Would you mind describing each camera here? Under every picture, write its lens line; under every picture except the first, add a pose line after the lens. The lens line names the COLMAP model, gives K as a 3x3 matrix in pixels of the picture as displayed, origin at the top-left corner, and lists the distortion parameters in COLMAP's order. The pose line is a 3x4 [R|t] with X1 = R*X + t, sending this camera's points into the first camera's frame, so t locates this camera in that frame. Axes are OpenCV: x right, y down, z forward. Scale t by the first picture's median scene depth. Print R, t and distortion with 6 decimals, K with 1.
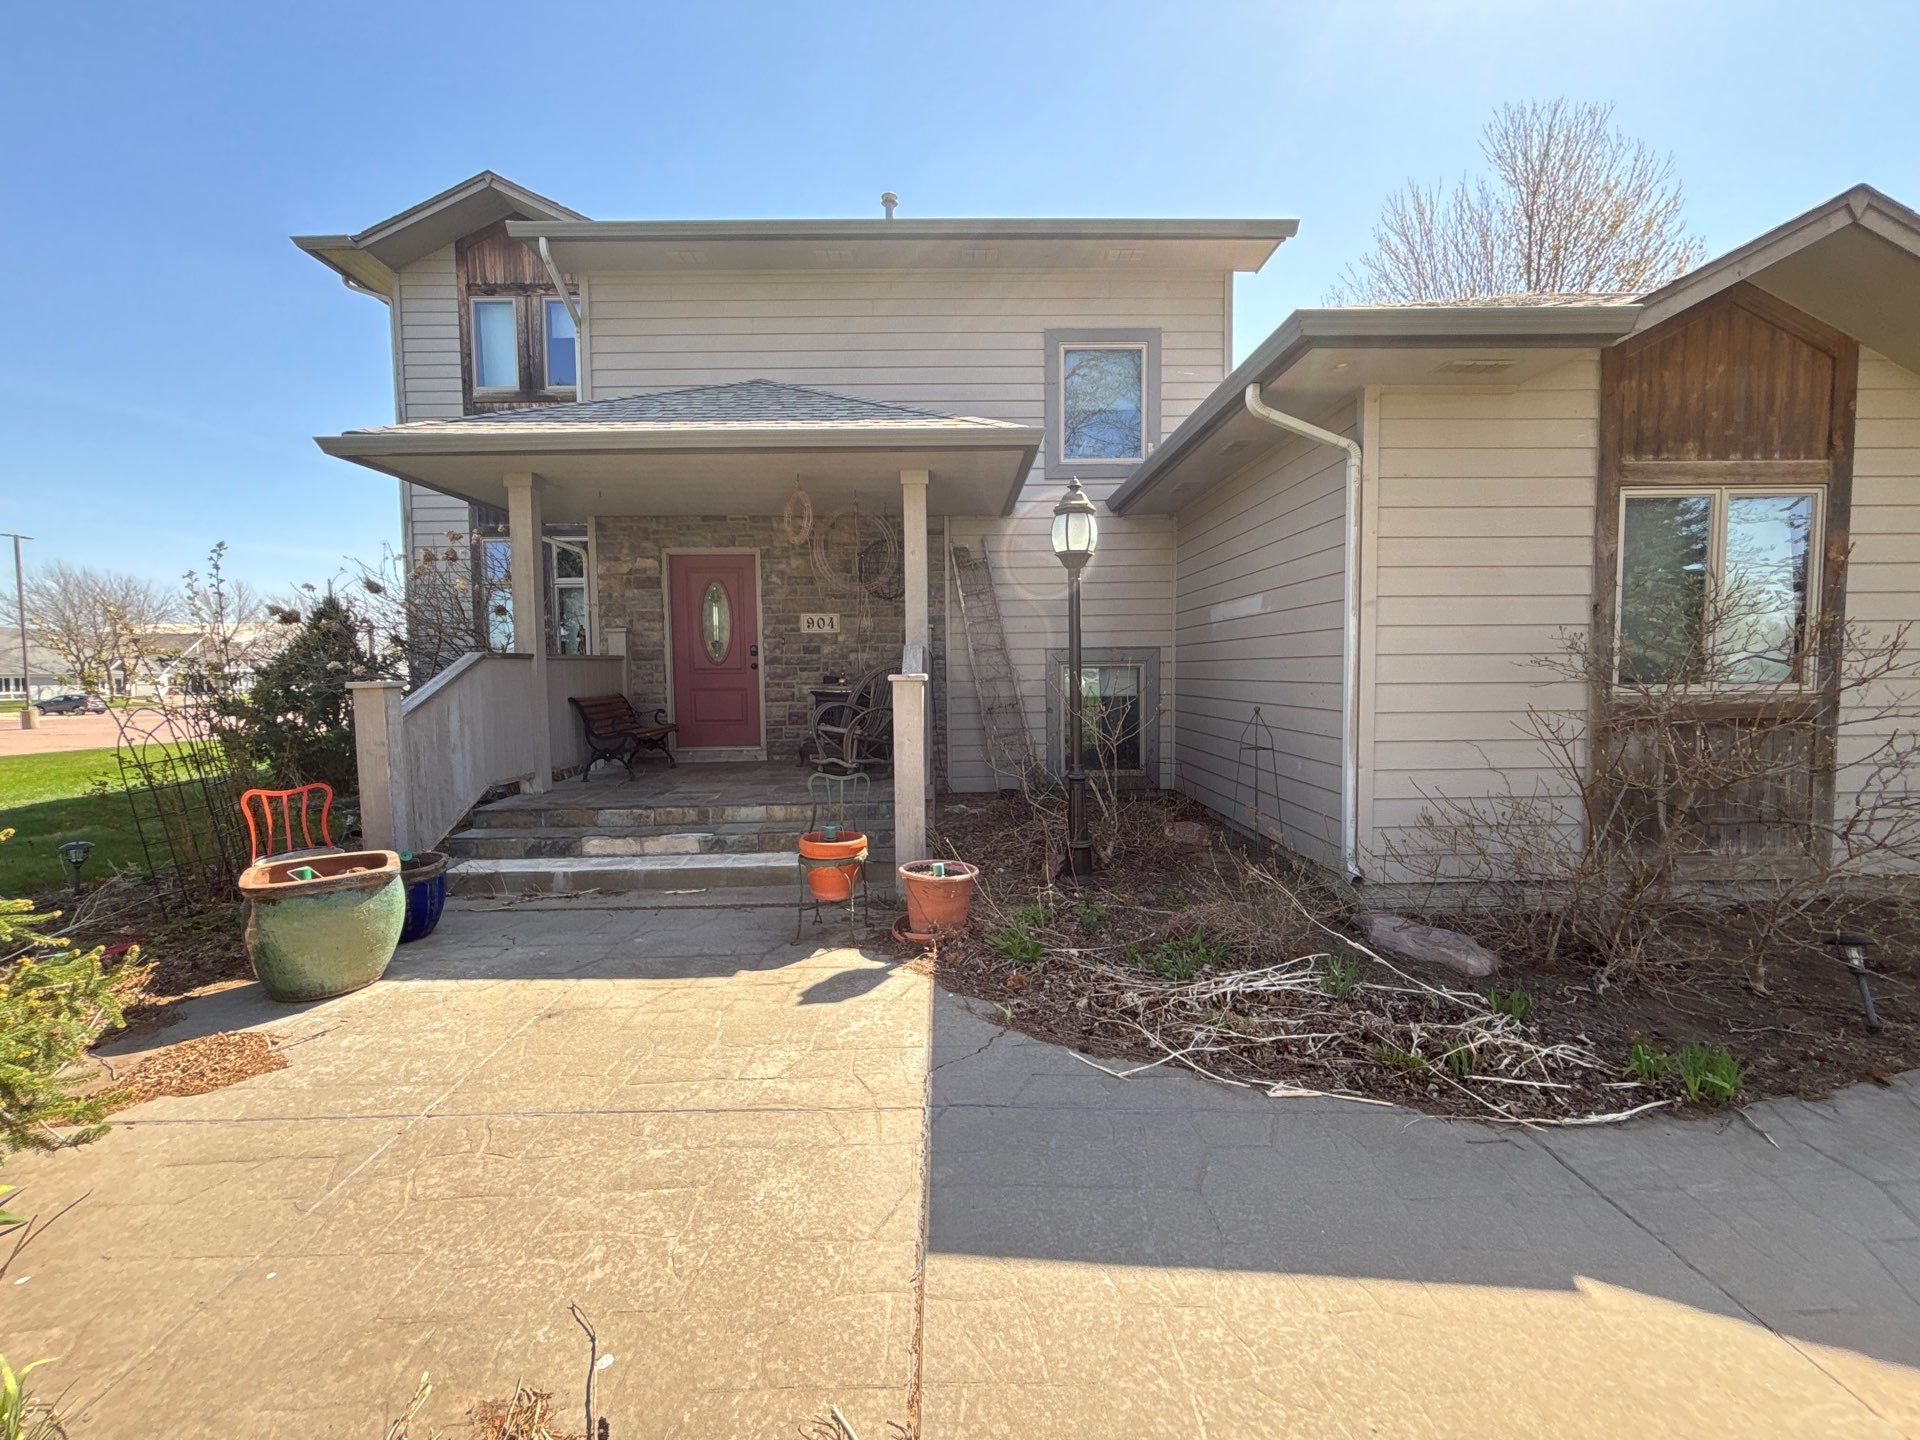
lens RADIAL K [[772.7, 0, 956.9], [0, 772.7, 720.3], [0, 0, 1]] dist [-0.004572, 0.002905]
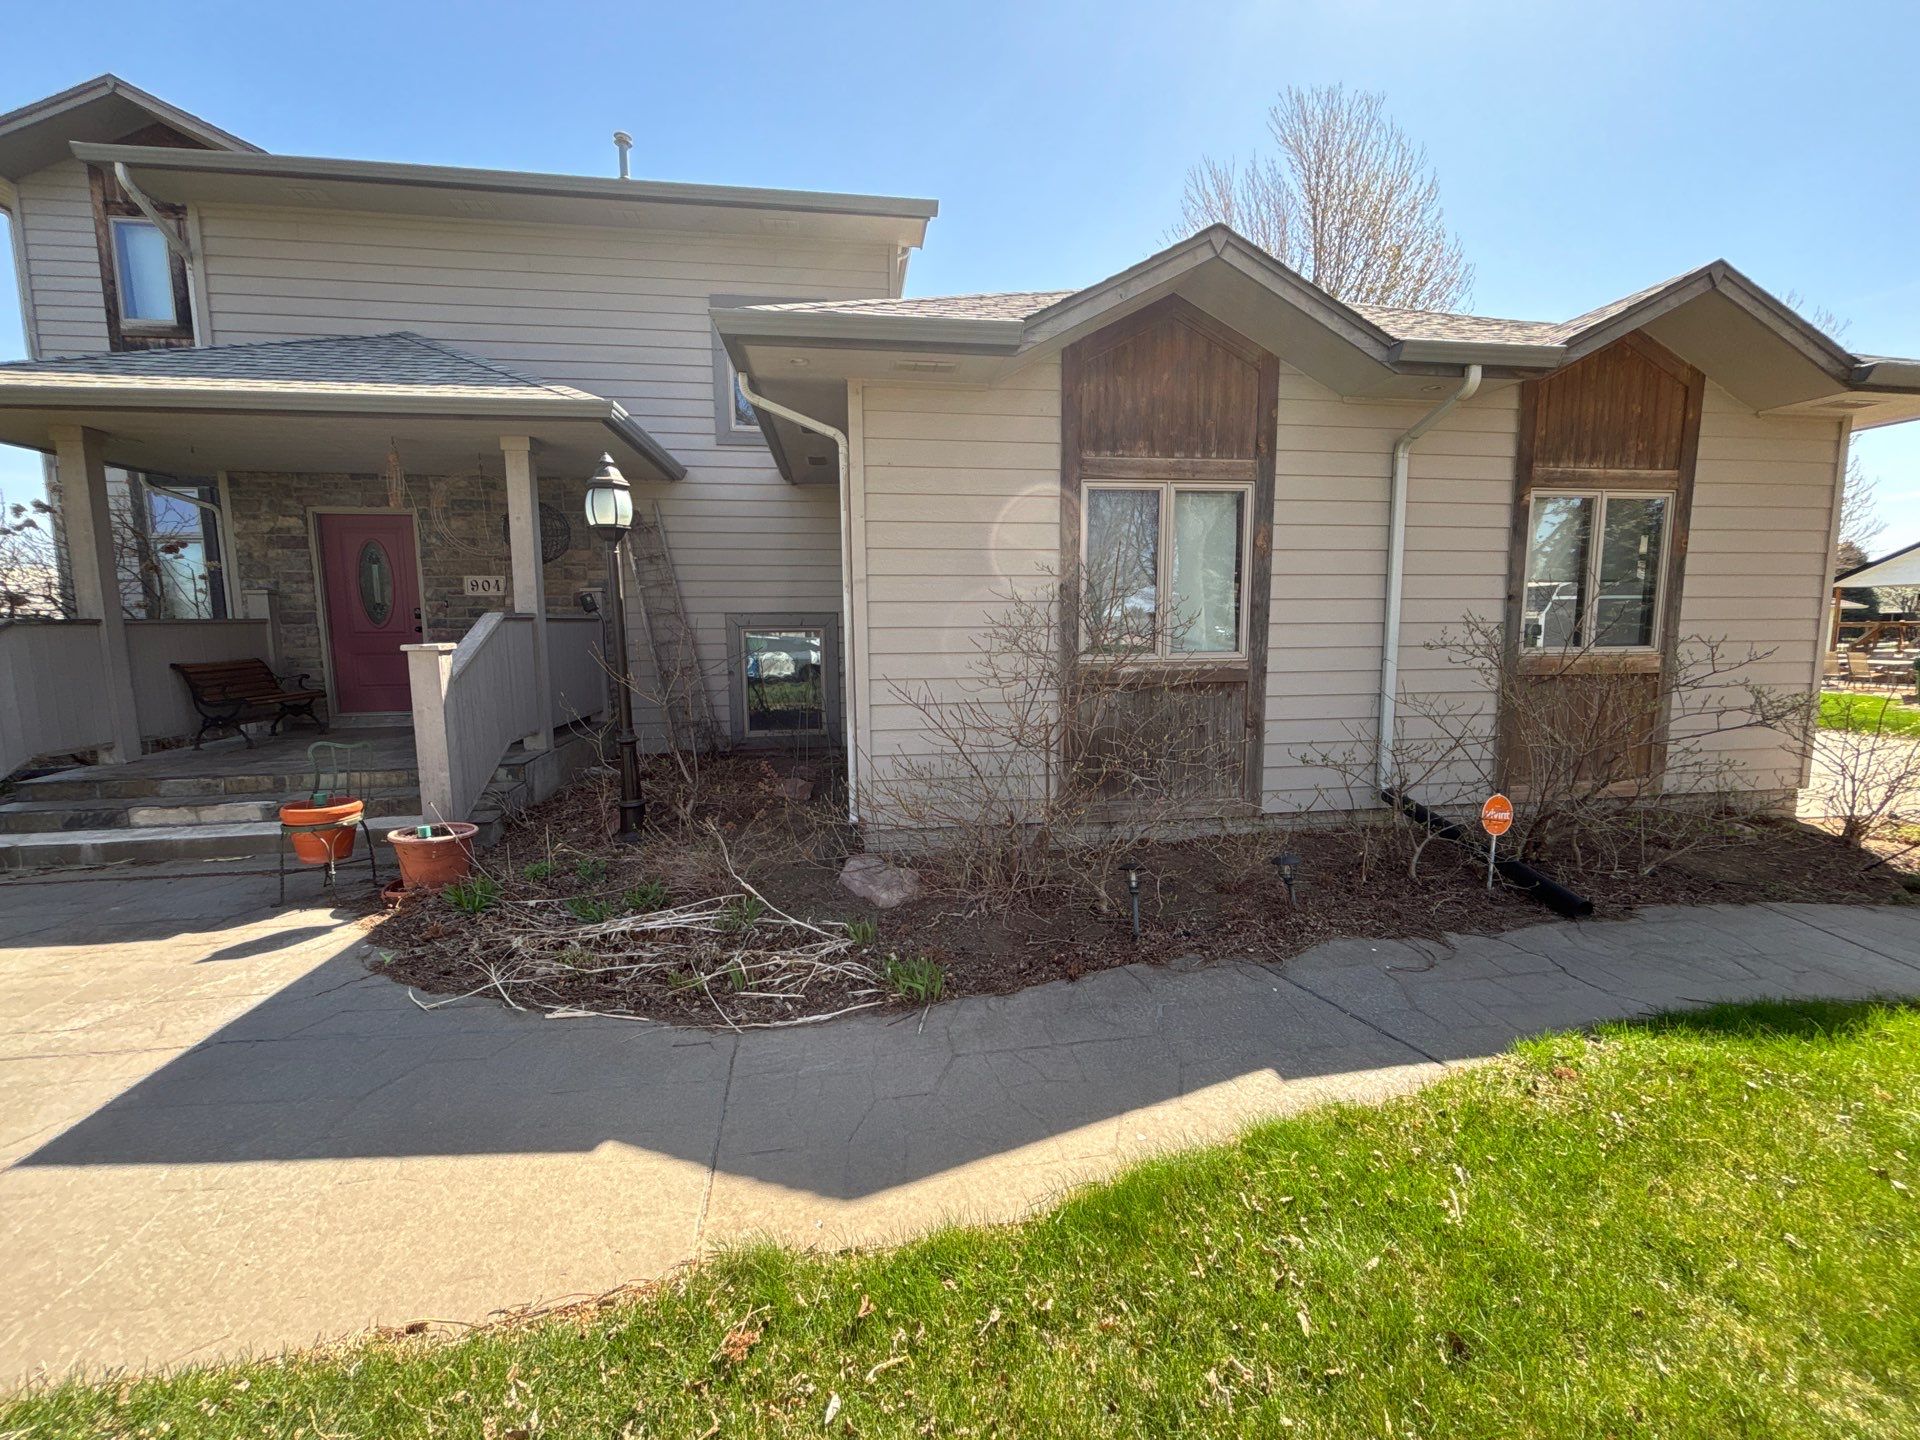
lens RADIAL K [[771.4, 0, 960.0], [0, 771.4, 720.0], [0, 0, 1]] dist [0.001638, -0.000249]
pose [[0.992403, -0.012956, 0.122348, 0.523939], [0.005585, 0.998159, 0.060402, -0.017593], [-0.122905, -0.059260, 0.990648, -0.120921]]
